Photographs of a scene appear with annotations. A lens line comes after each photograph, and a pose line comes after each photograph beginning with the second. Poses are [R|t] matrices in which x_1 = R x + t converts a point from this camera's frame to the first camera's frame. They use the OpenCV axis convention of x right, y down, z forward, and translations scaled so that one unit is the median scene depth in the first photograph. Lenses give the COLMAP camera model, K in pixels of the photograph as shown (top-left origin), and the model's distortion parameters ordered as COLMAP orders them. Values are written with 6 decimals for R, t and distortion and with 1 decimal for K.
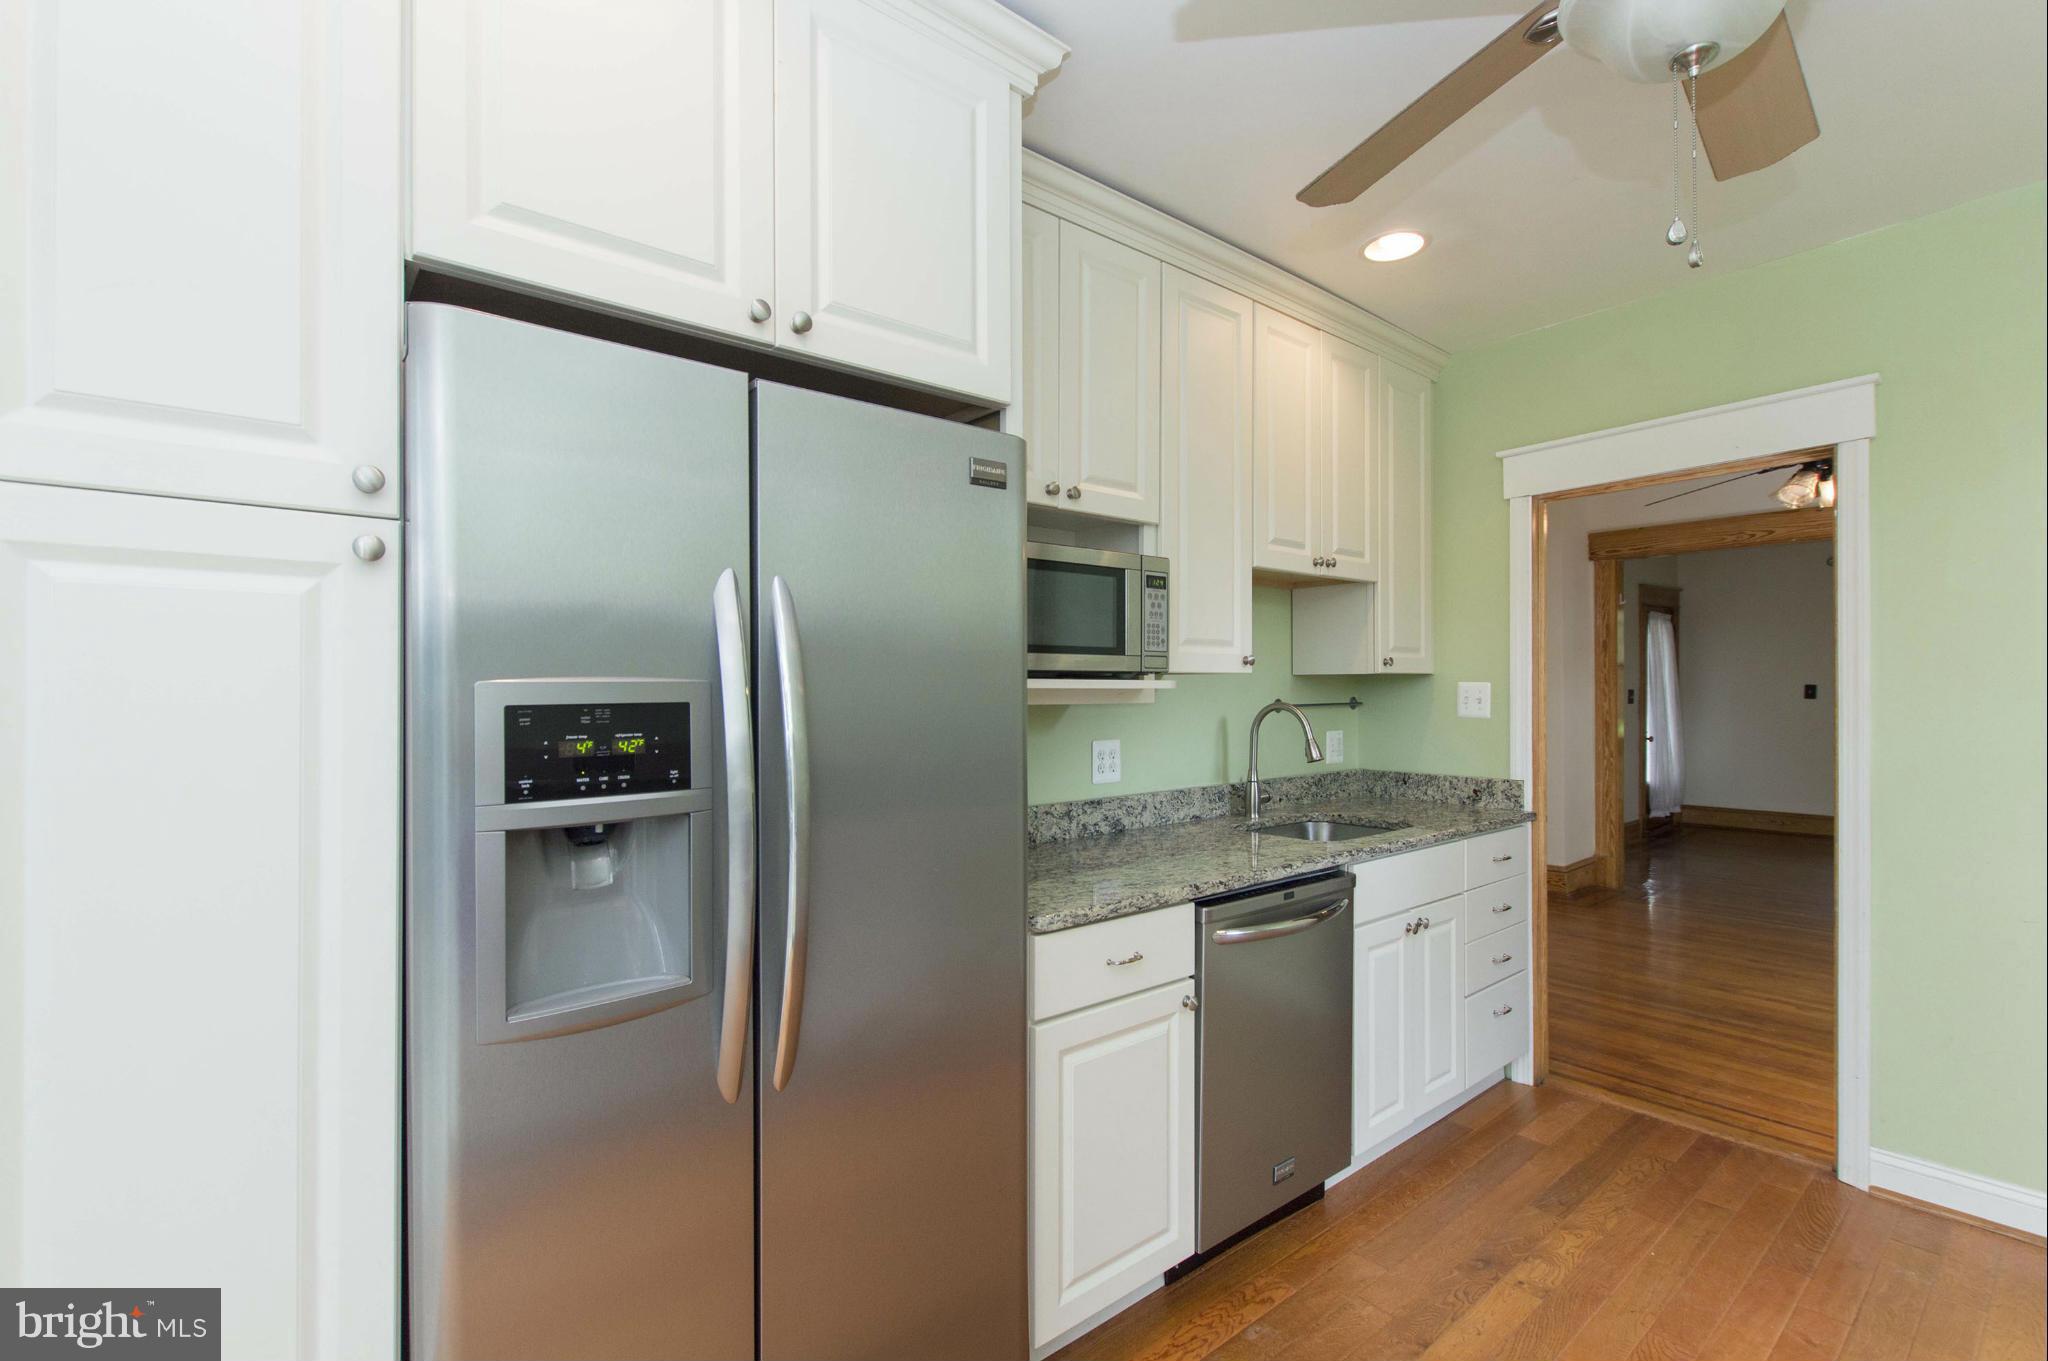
lens RADIAL K [[907.3, 0, 1010.7], [0, 907.3, 683.4], [0, 0, 1]] dist [0.002872, -0.002455]
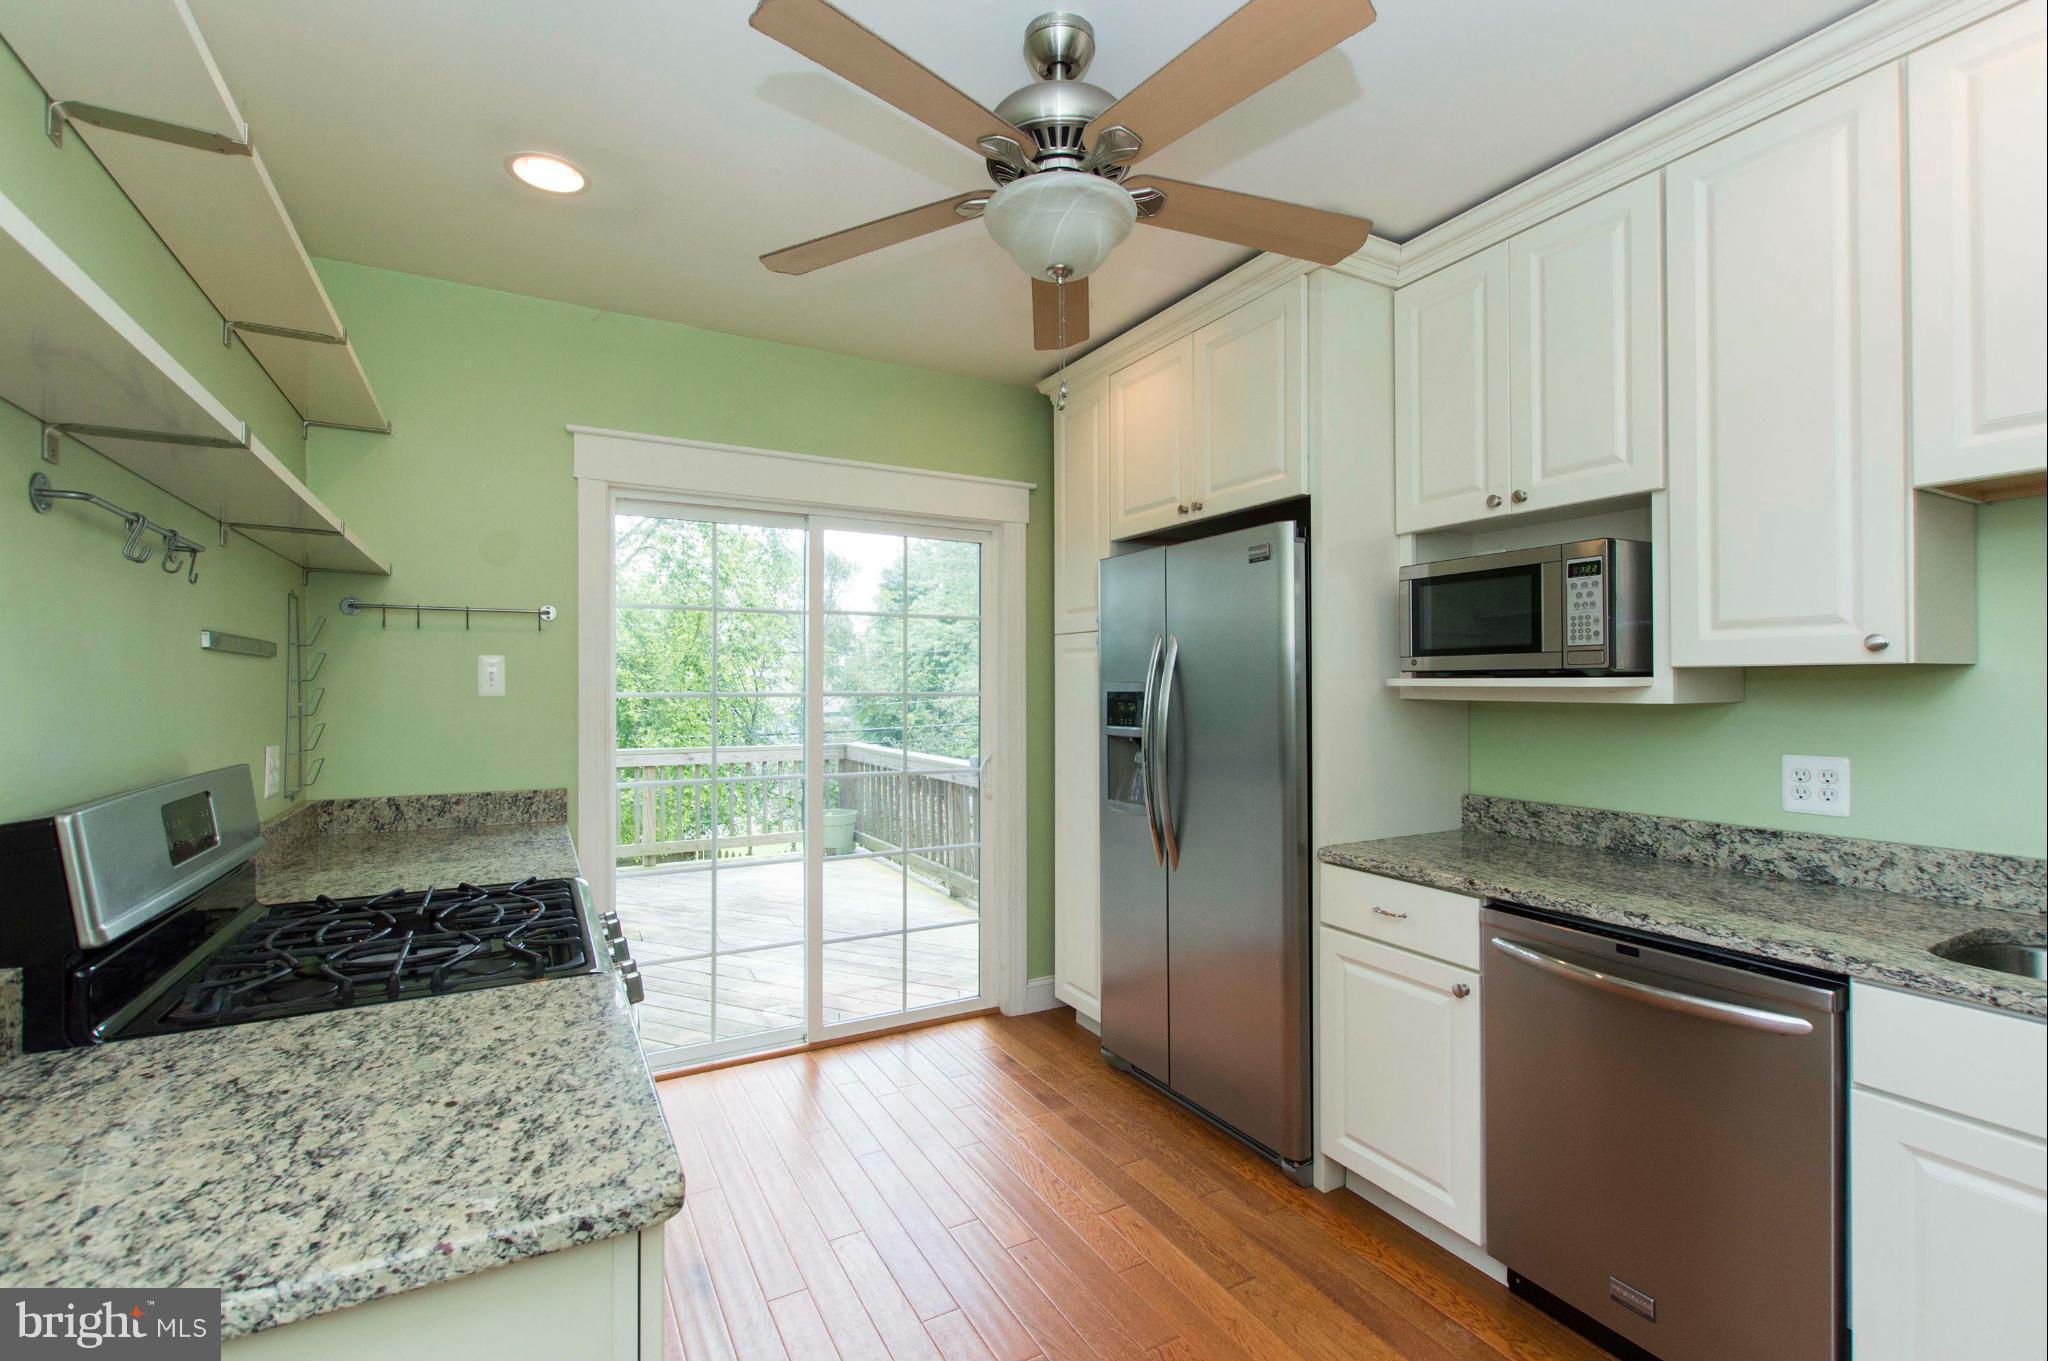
lens RADIAL K [[907.3, 0, 1044.2], [0, 907.3, 681.7], [0, 0, 1]] dist [0.002872, -0.002455]
pose [[-0.164112, -0.000102, -0.986442, 1.004929], [0.008961, 0.999959, -0.001594, -0.002325], [0.986401, -0.009101, -0.164104, 0.544216]]
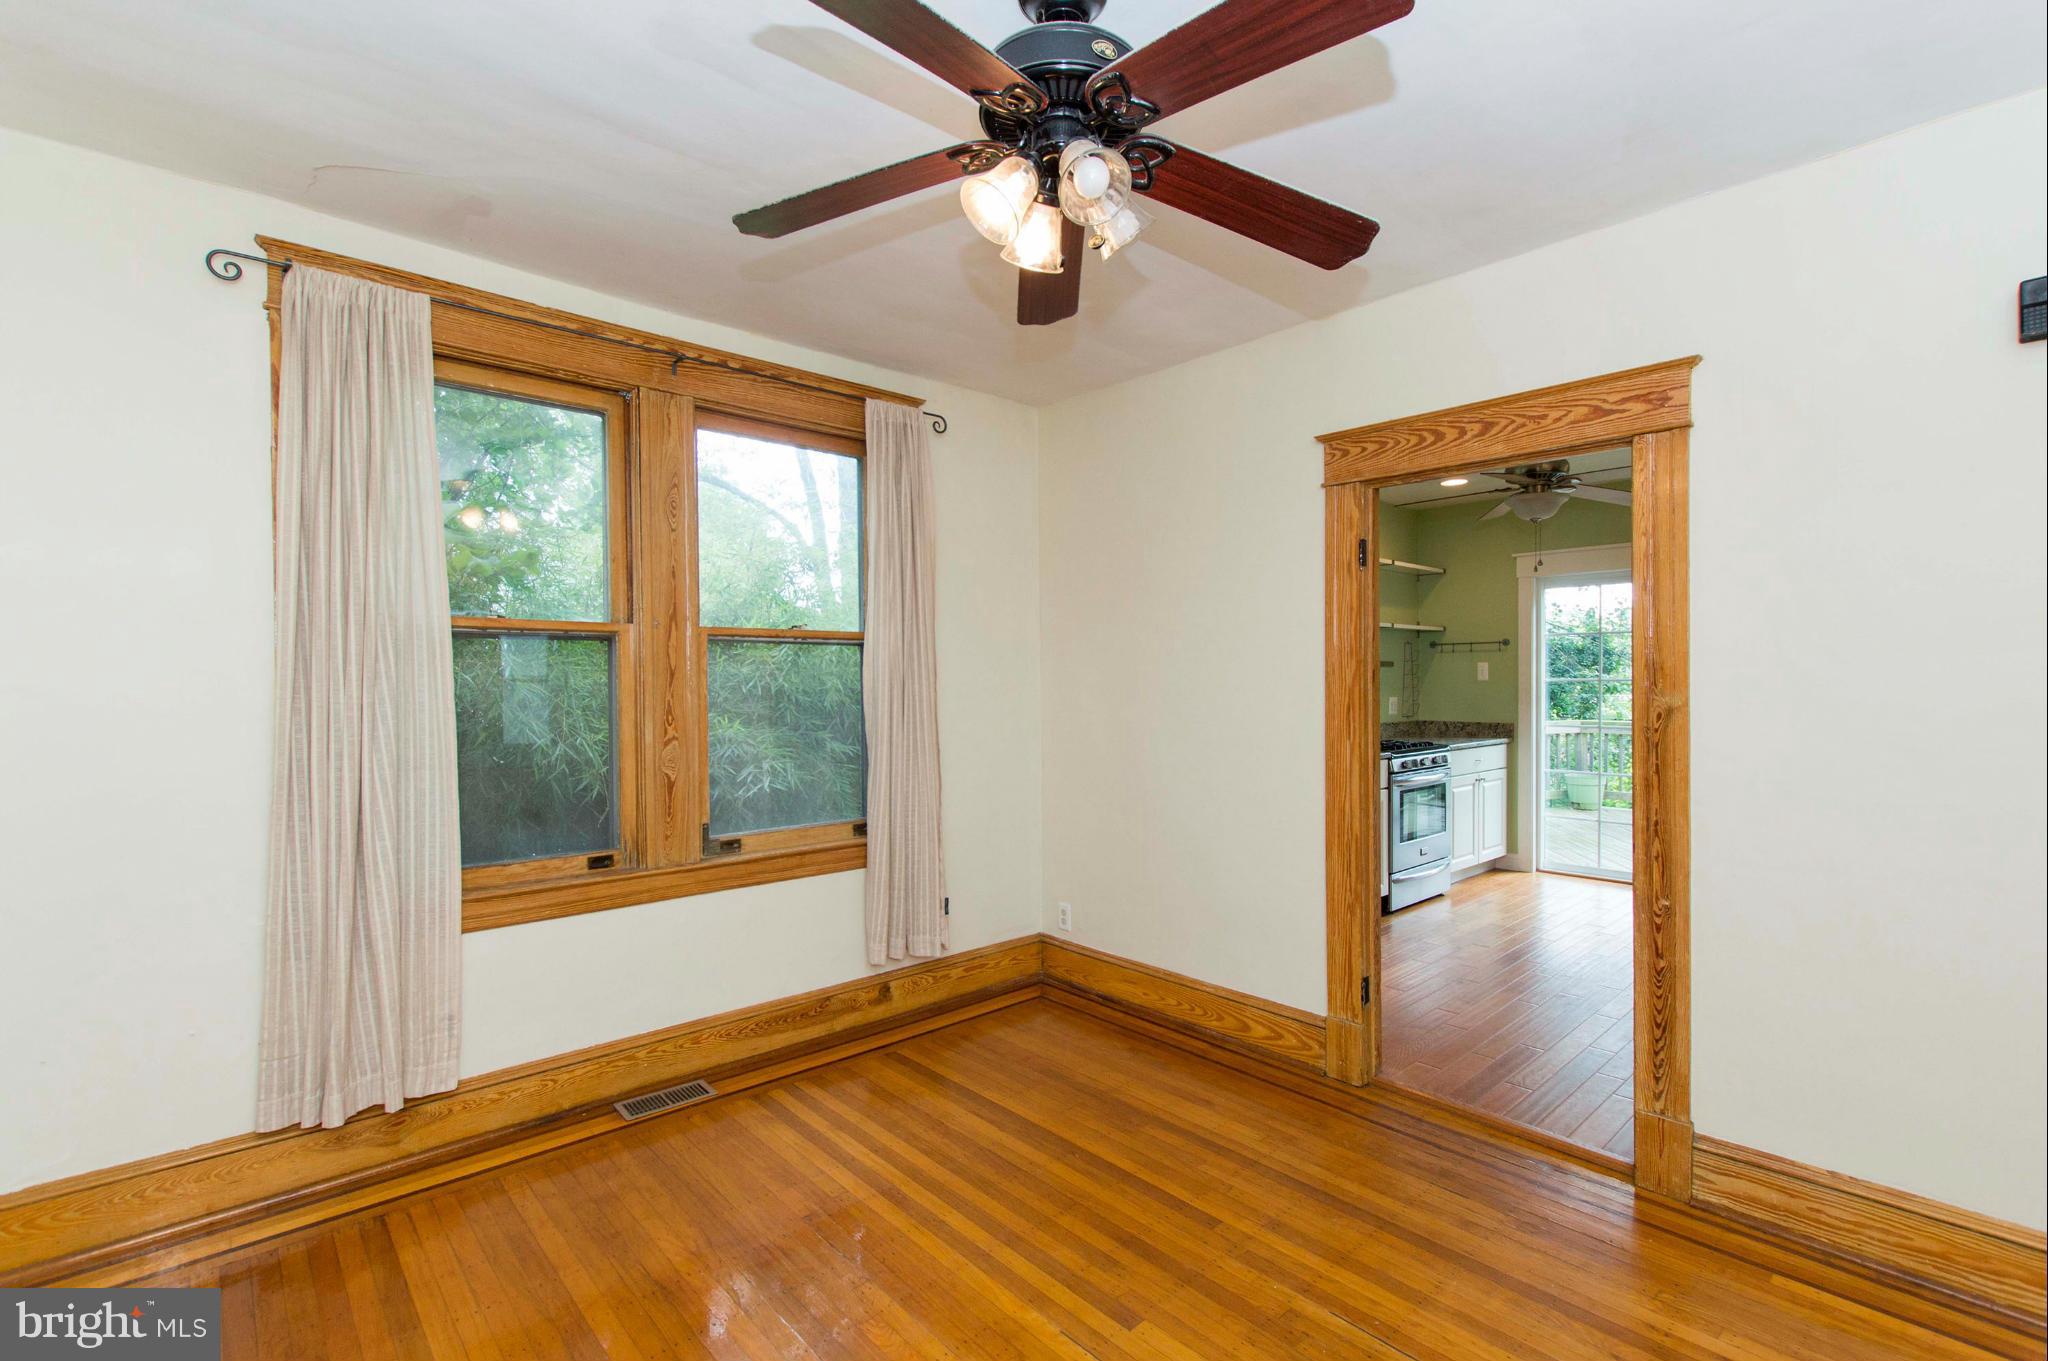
lens RADIAL K [[907.3, 0, 1017.2], [0, 907.3, 699.4], [0, 0, 1]] dist [0.002872, -0.002455]
pose [[-0.998634, 0.012382, -0.050757, 1.455347], [0.011596, 0.999809, 0.015753, 0.005086], [0.050943, 0.015143, -0.998587, 2.181987]]
